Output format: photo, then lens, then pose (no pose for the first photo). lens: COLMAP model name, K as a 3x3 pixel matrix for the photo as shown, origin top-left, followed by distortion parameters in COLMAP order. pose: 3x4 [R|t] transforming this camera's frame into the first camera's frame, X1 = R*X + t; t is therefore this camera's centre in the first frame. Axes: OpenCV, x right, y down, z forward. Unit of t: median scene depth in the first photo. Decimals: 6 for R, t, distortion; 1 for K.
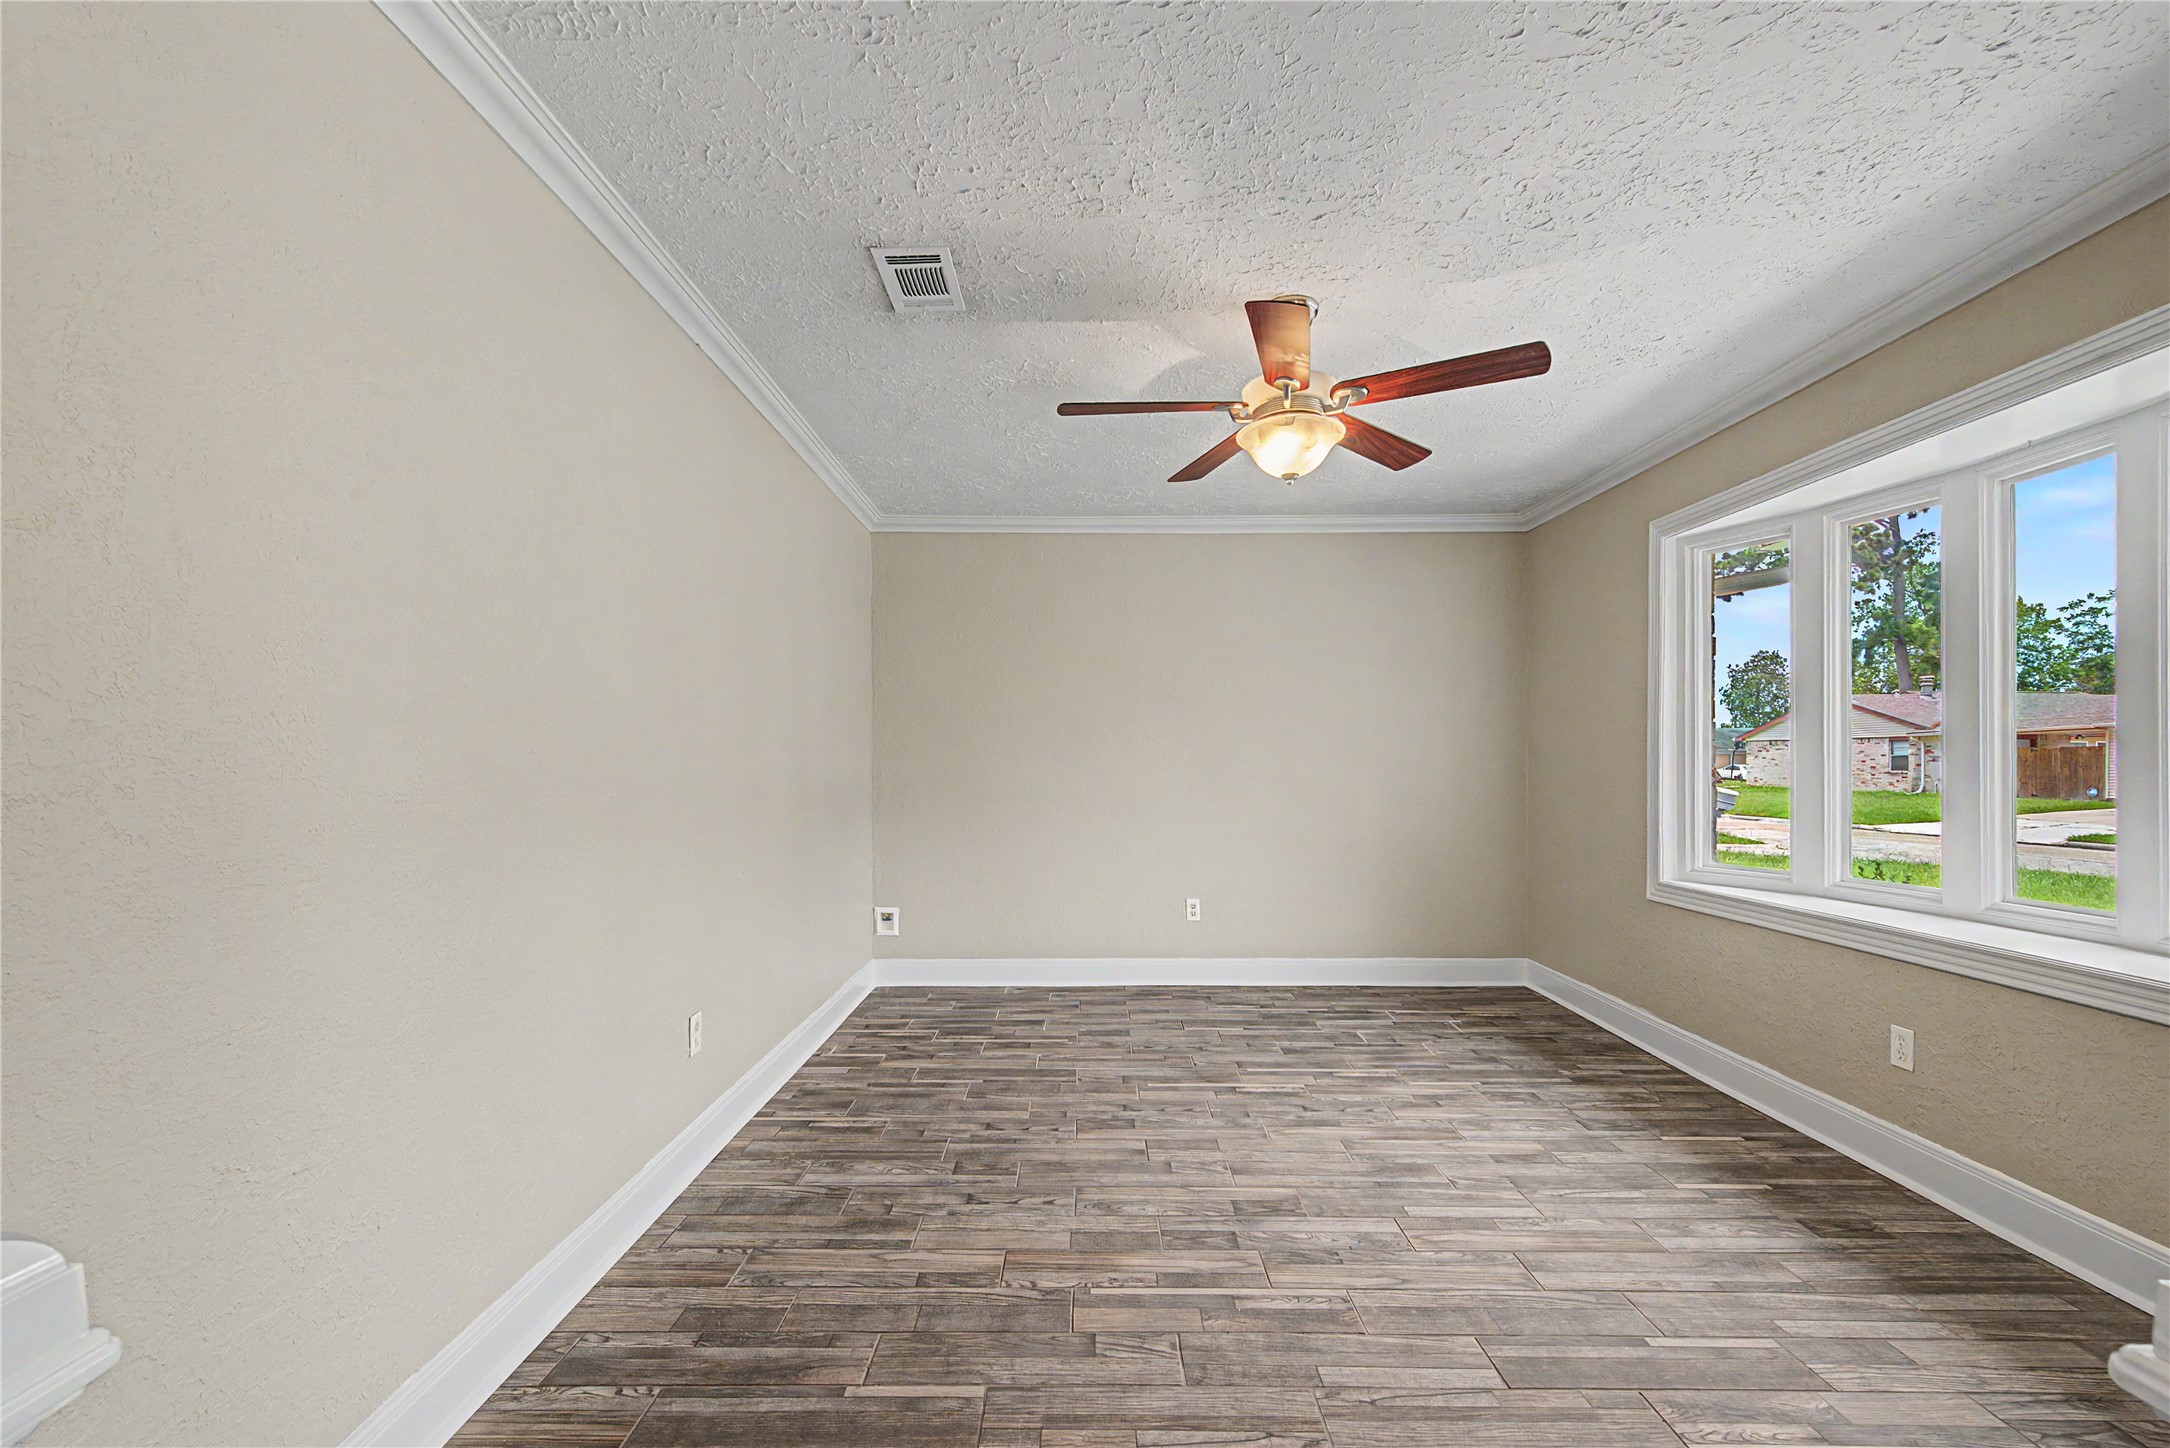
lens RADIAL K [[865.5, 0, 1079.9], [0, 865.5, 758.2], [0, 0, 1]] dist [-0.002239, -0.000504]
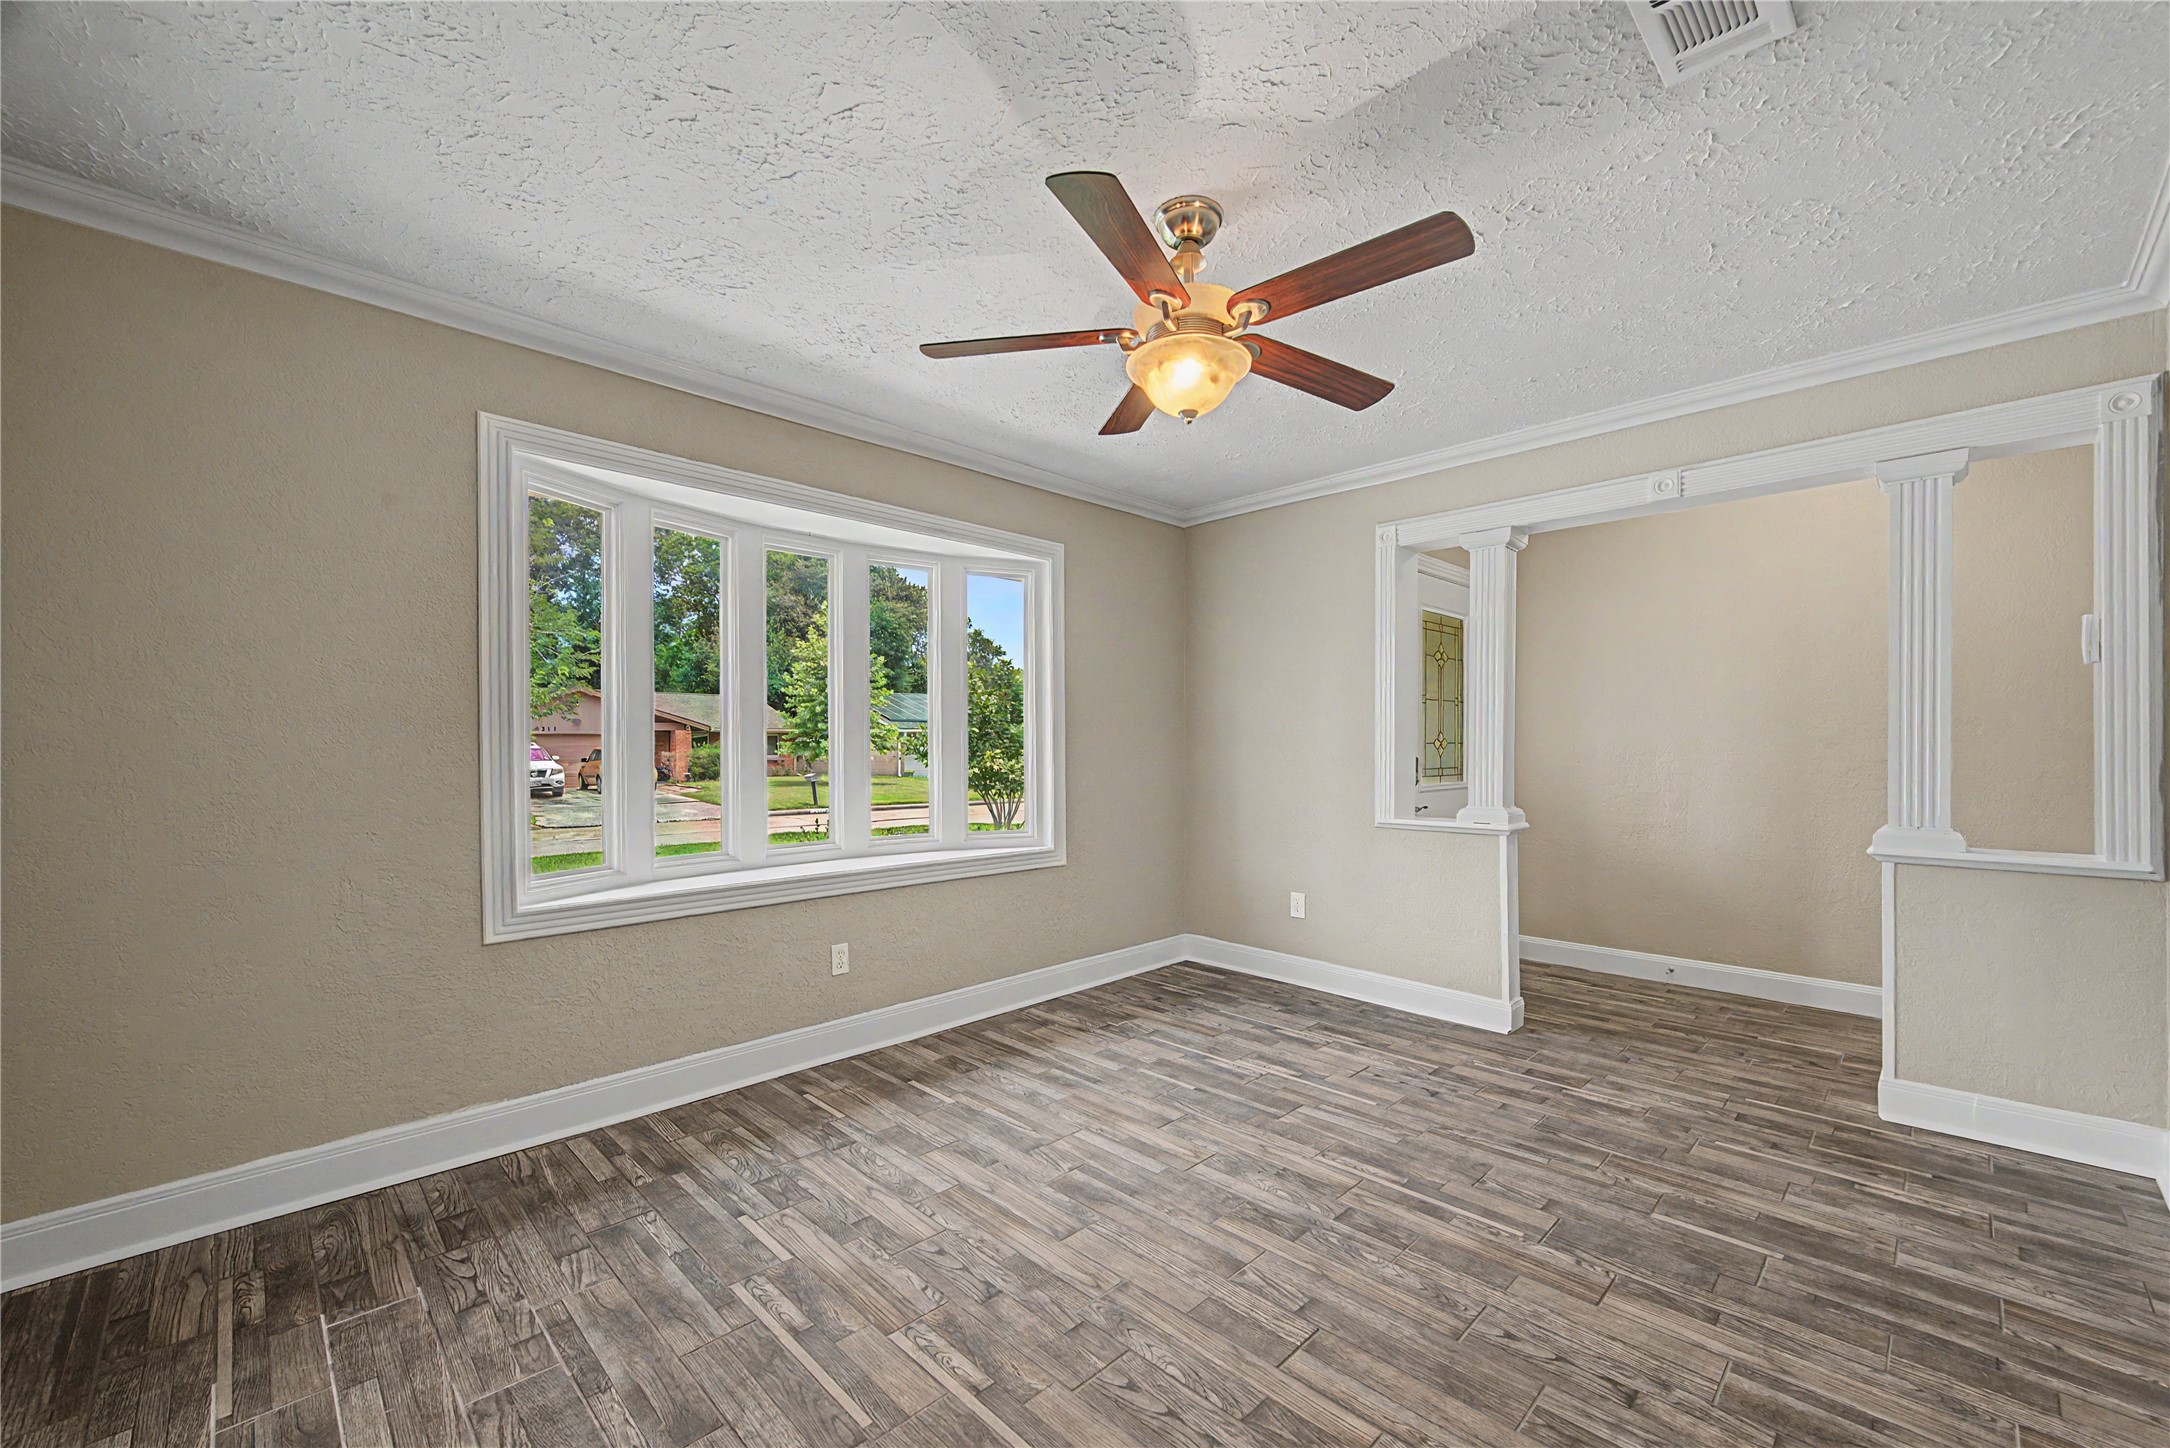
lens RADIAL K [[865.5, 0, 1079.9], [0, 865.5, 758.2], [0, 0, 1]] dist [-0.002239, -0.000504]
pose [[-0.702851, -0.006344, 0.711309, -0.293089], [0.002996, 0.999925, 0.011878, 0.000653], [-0.711331, 0.010479, -0.702779, 1.726839]]
